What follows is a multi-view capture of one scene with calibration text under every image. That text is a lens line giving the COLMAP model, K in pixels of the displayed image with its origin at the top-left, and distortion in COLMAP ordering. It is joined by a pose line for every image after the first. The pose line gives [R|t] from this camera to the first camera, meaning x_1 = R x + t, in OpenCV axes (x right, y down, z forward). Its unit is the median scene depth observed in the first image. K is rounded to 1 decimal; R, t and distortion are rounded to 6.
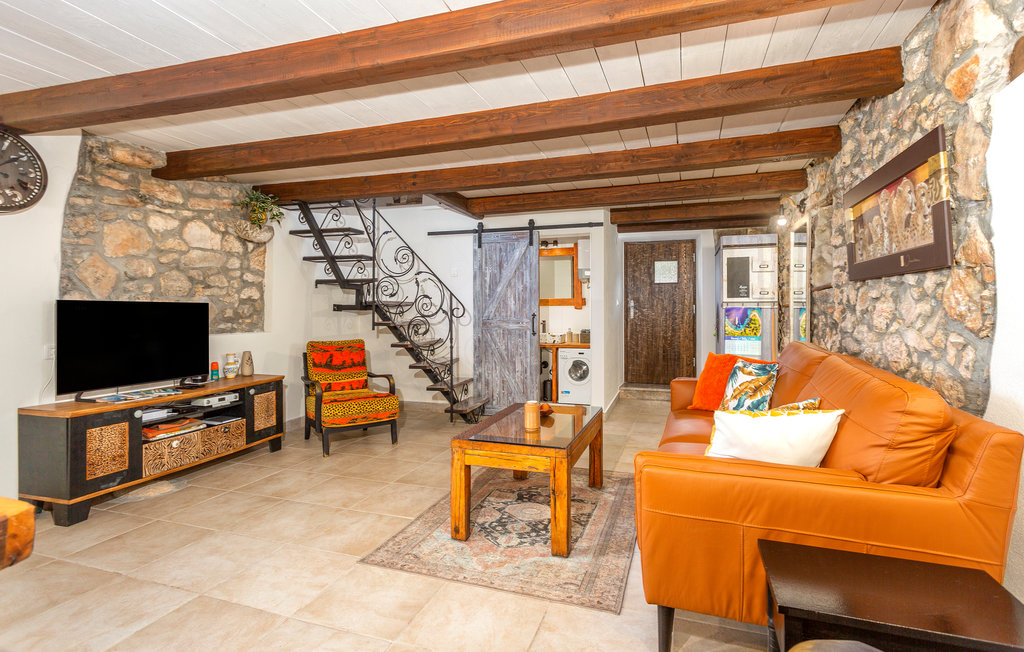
lens RADIAL K [[505.9, 0, 511.2], [0, 505.9, 321.8], [0, 0, 1]] dist [0.005476, -0.000803]
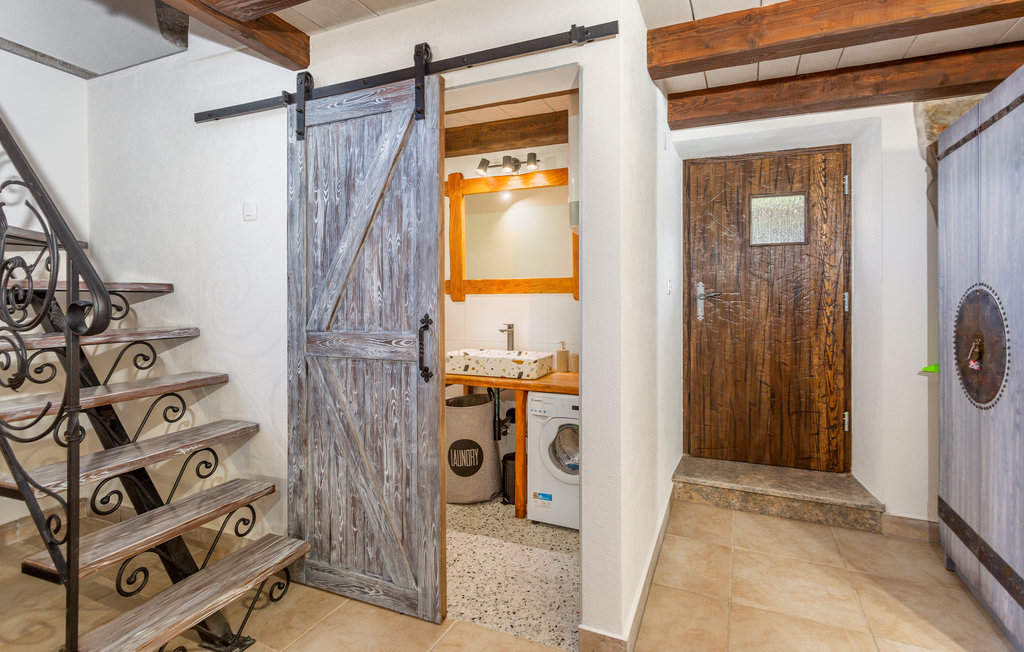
lens RADIAL K [[505.9, 0, 509.7], [0, 505.9, 301.7], [0, 0, 1]] dist [0.005476, -0.000803]
pose [[0.996888, 0.002585, -0.078787, 0.122655], [-0.003878, 0.999860, -0.016272, -0.019855], [0.078733, 0.016527, 0.996759, 0.635232]]
